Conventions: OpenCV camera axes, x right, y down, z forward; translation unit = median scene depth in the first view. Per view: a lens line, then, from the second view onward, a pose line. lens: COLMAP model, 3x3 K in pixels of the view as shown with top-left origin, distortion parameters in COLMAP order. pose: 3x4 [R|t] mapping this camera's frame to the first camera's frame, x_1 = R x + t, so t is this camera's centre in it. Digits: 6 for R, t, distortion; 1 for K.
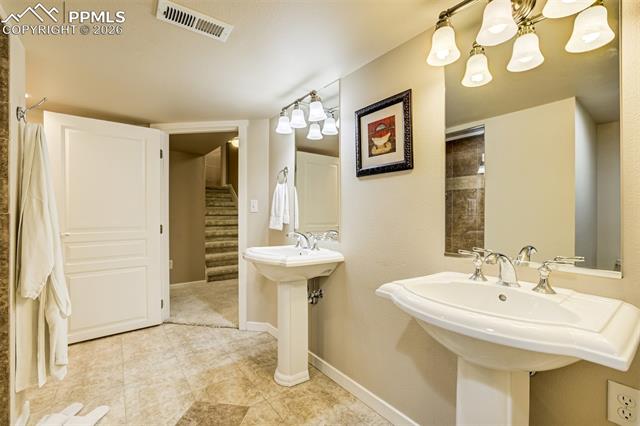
lens RADIAL K [[282.5, 0, 321.7], [0, 282.5, 212.2], [0, 0, 1]] dist [0.016101, 0.000093]
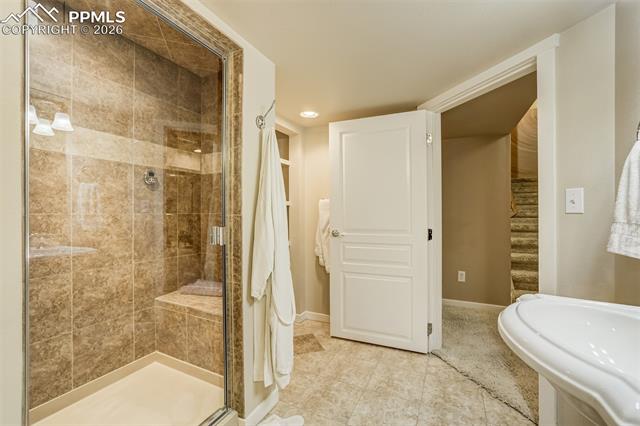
lens RADIAL K [[271.5, 0, 320.0], [0, 271.5, 211.3], [0, 0, 1]] dist [-0.030907, 0.000408]
pose [[0.444177, -0.003551, -0.895932, -0.027458], [0.003251, 0.999992, -0.002352, -0.003519], [0.895933, -0.001868, 0.444185, 0.415501]]
